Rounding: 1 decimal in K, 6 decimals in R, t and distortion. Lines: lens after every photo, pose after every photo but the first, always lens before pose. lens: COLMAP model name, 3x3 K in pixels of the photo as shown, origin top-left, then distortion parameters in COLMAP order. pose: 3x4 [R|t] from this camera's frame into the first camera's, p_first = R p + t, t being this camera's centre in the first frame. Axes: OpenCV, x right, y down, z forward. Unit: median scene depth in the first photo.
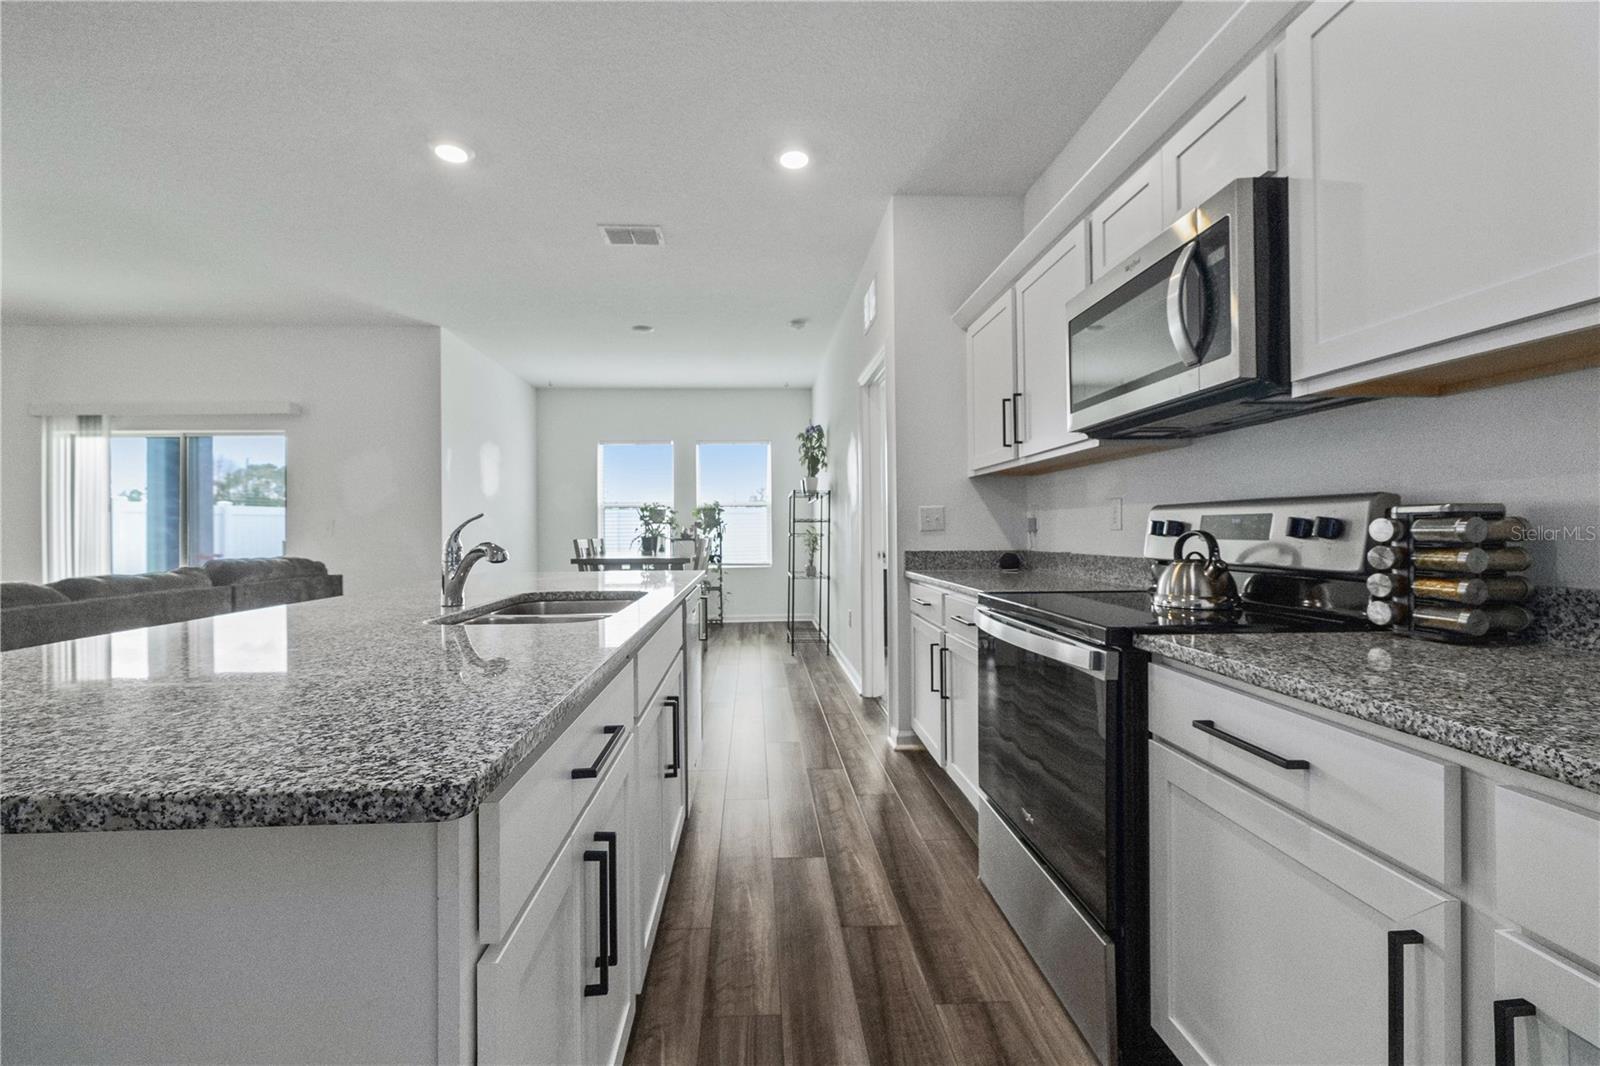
lens RADIAL K [[669.3, 0, 803.0], [0, 669.3, 525.0], [0, 0, 1]] dist [-0.001715, 0.000444]
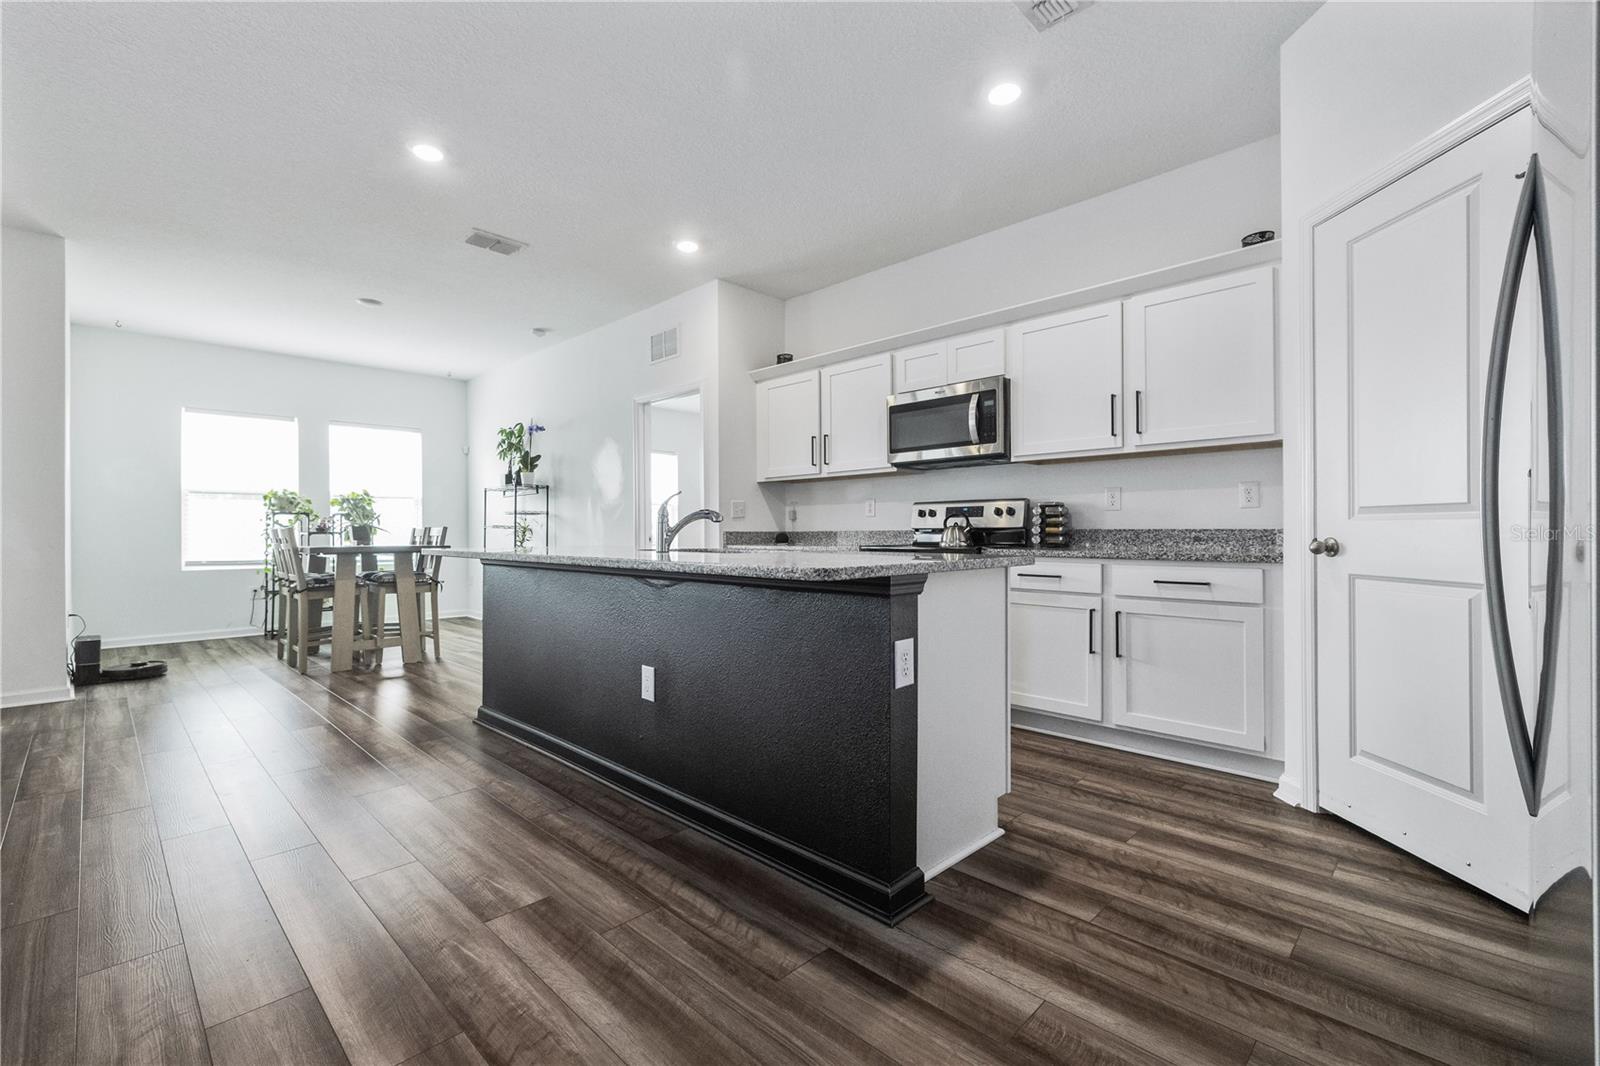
lens RADIAL K [[669.3, 0, 804.9], [0, 669.3, 532.2], [0, 0, 1]] dist [-0.001715, 0.000444]
pose [[0.736052, 0.006878, 0.676890, -1.522265], [-0.007387, 0.999970, -0.002129, 0.094570], [-0.676884, -0.003433, 0.736081, -0.372728]]
